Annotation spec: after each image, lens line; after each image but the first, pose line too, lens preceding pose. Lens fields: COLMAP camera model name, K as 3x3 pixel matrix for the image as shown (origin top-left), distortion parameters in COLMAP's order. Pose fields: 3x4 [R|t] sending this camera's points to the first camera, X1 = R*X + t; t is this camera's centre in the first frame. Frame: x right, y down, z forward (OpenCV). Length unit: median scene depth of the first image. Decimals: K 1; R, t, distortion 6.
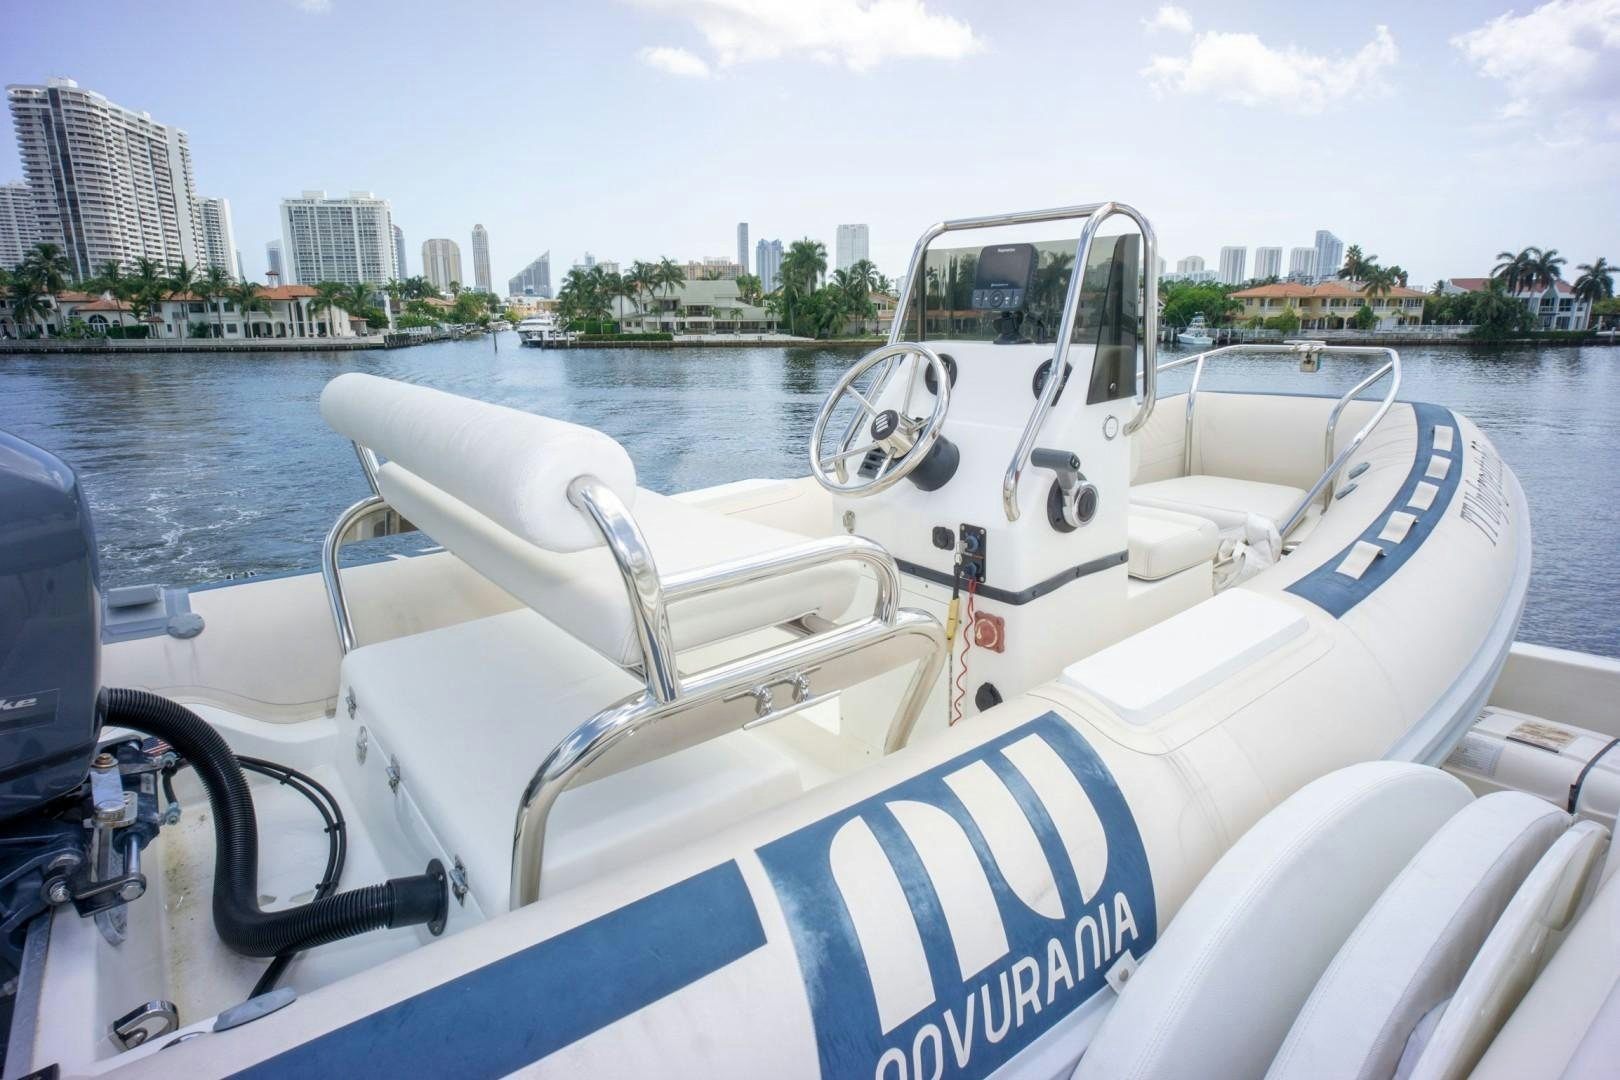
lens RADIAL K [[926.7, 0, 822.9], [0, 926.7, 531.4], [0, 0, 1]] dist [-0.037685, 0.019075]
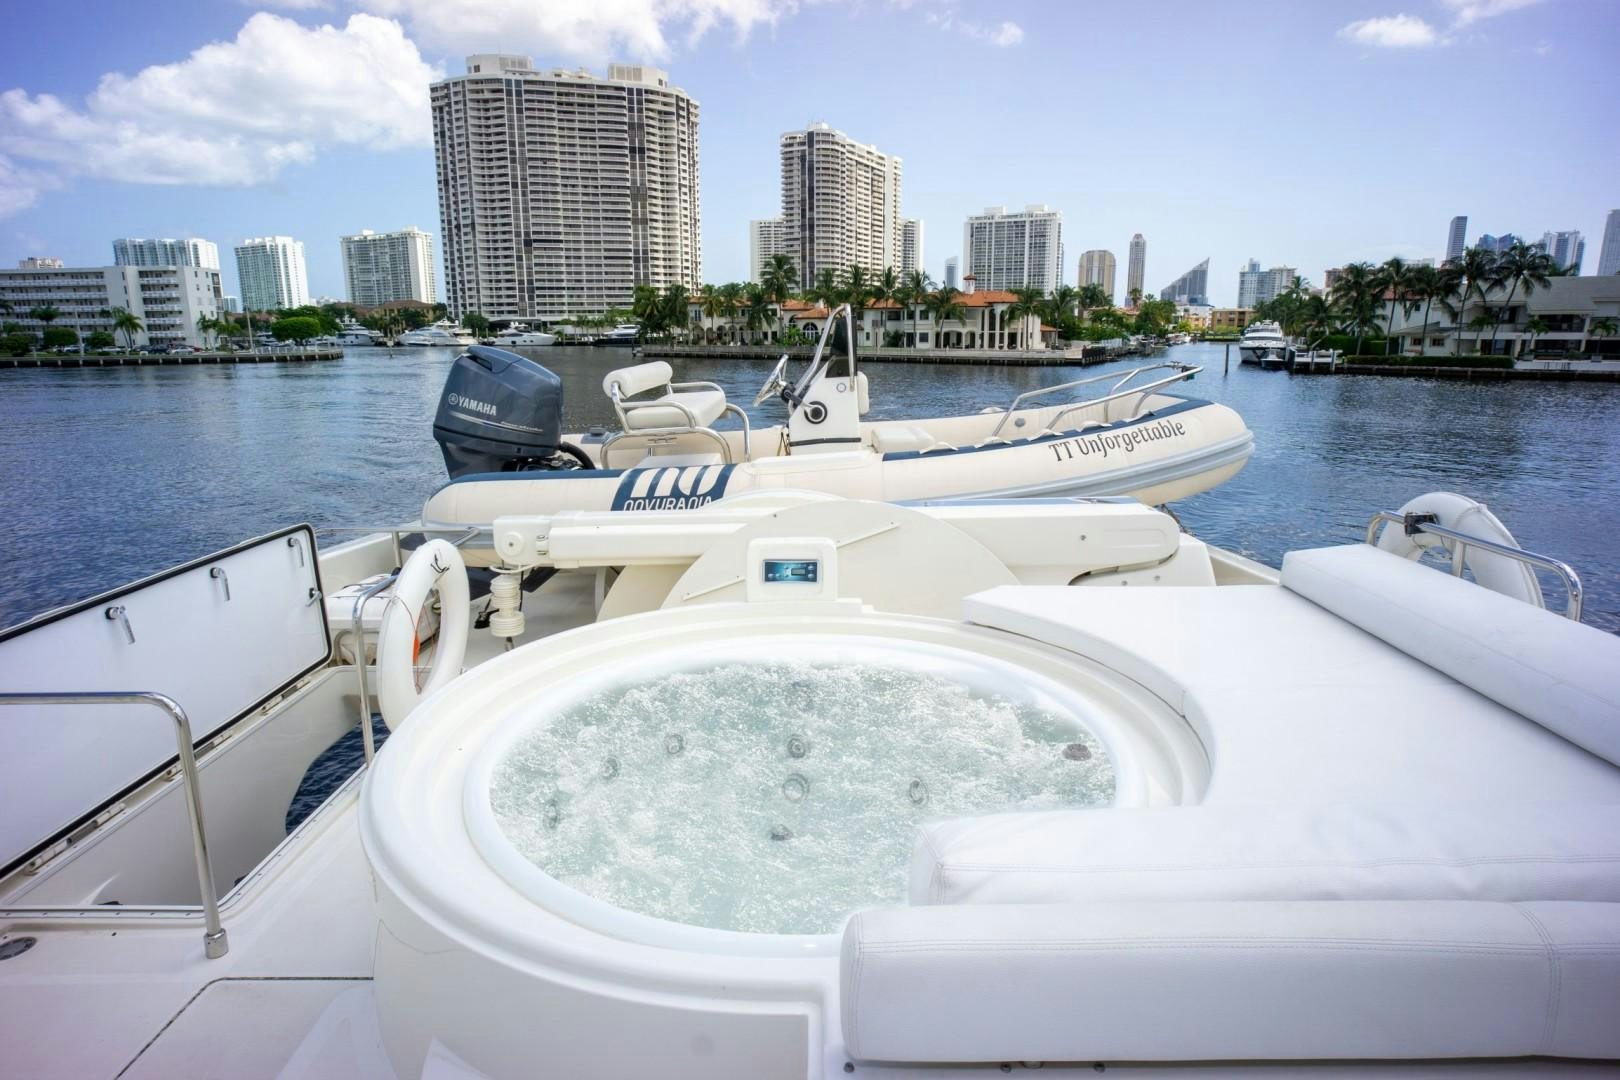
lens RADIAL K [[926.7, 0, 814.3], [0, 926.7, 540.3], [0, 0, 1]] dist [-0.037685, 0.019075]
pose [[0.789136, 0.139614, -0.598141, -0.138211], [-0.140828, 0.989008, 0.045051, -0.043343], [0.597856, 0.048684, 0.800124, 0.184109]]
